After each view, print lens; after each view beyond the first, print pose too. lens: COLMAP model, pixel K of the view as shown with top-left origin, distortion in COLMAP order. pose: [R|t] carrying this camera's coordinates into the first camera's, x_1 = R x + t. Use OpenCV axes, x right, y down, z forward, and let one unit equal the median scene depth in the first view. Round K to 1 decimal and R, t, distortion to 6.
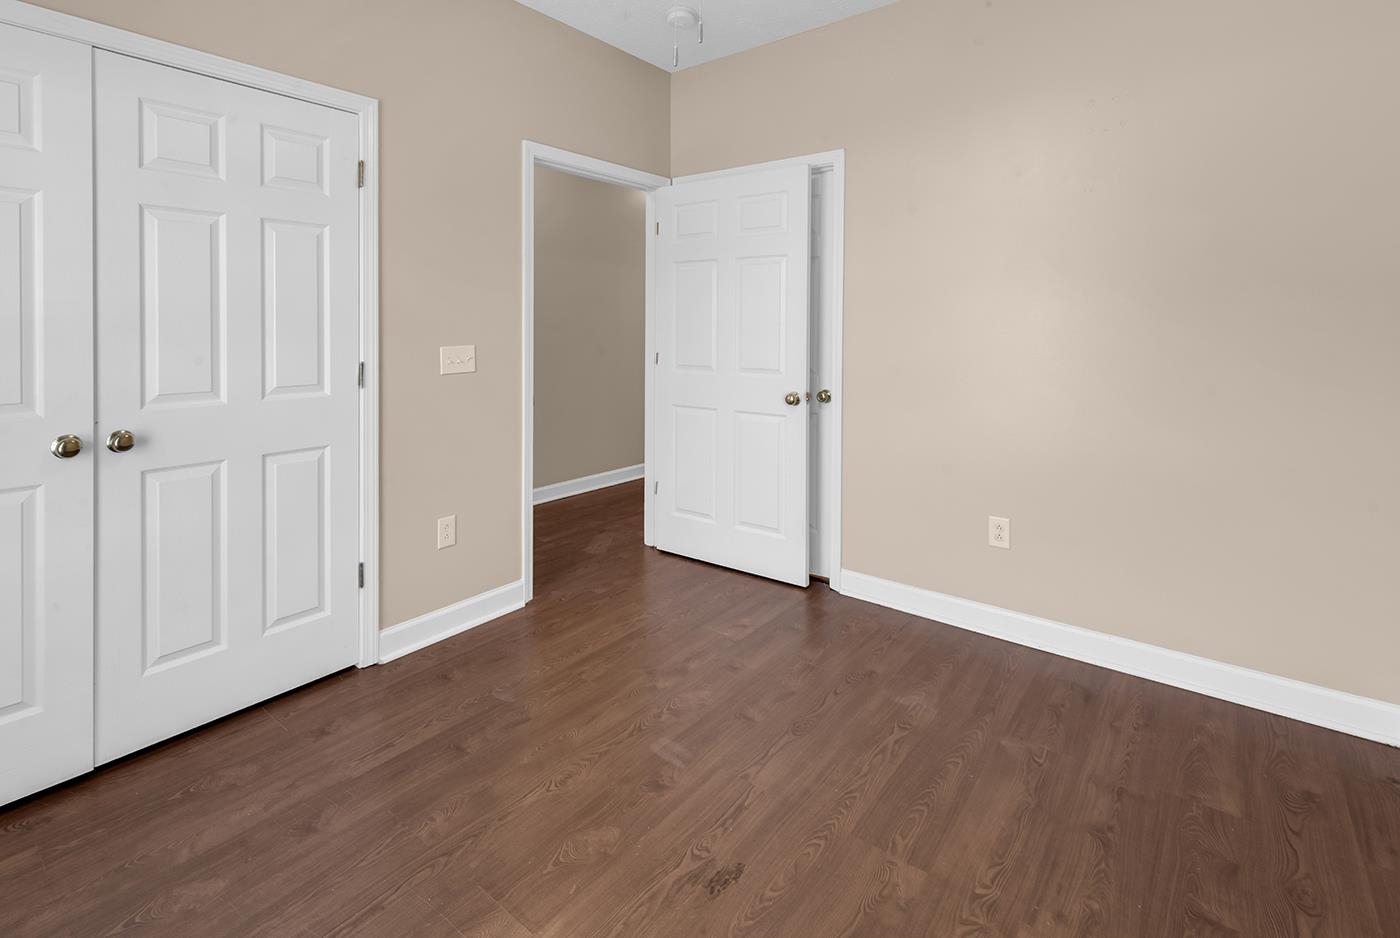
lens RADIAL K [[626.0, 0, 702.2], [0, 626.0, 468.4], [0, 0, 1]] dist [0.006595, -0.000330]
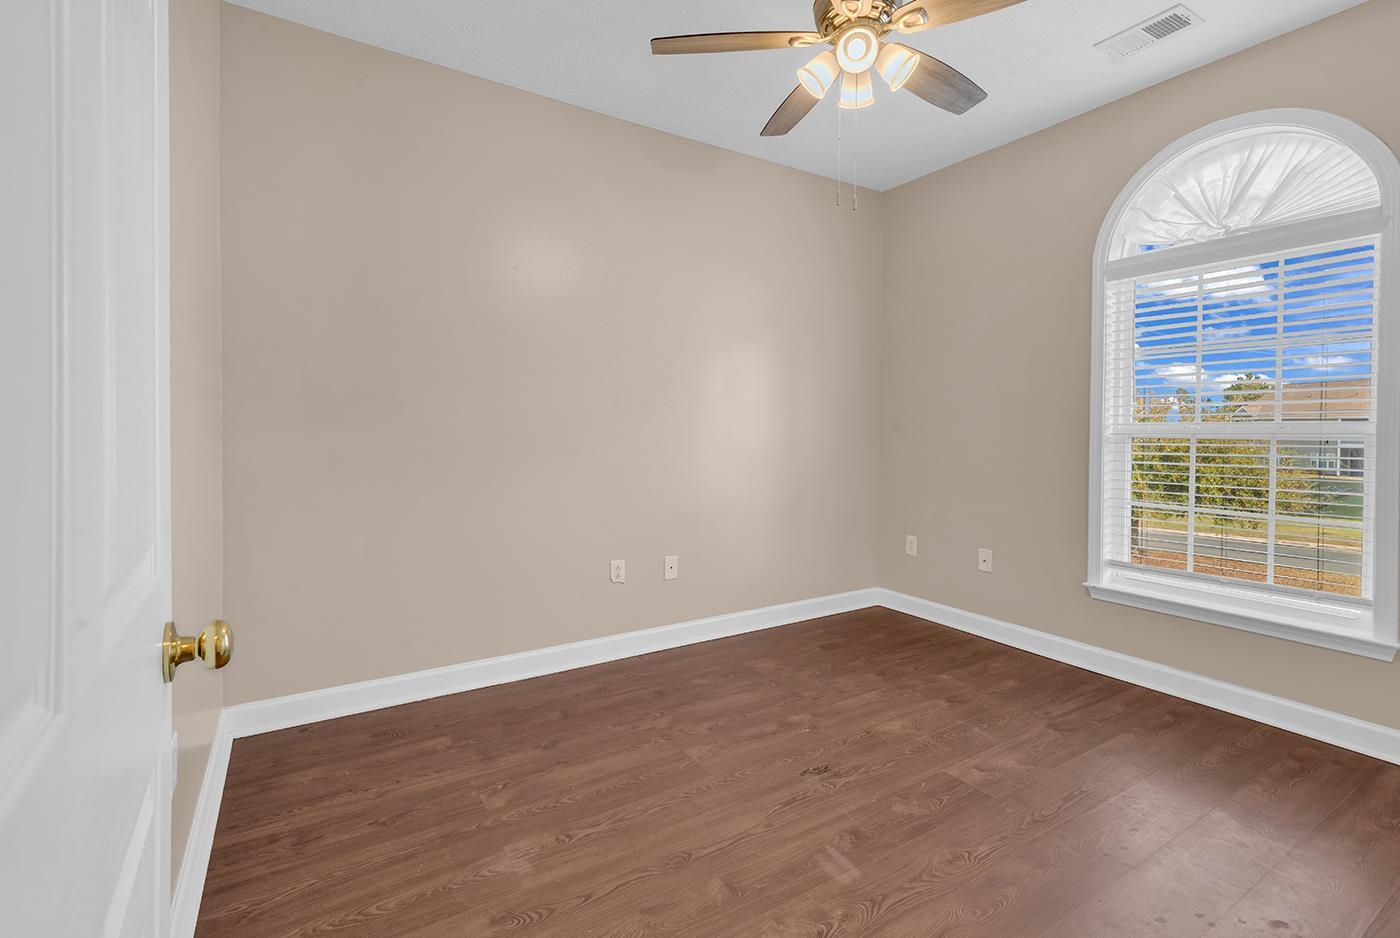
lens RADIAL K [[626.0, 0, 702.2], [0, 626.0, 468.4], [0, 0, 1]] dist [0.006595, -0.000330]
pose [[-0.929305, -0.029358, 0.368145, -0.191873], [0.075424, 0.960738, 0.267008, -0.356959], [-0.361530, 0.275899, -0.890604, 1.791548]]
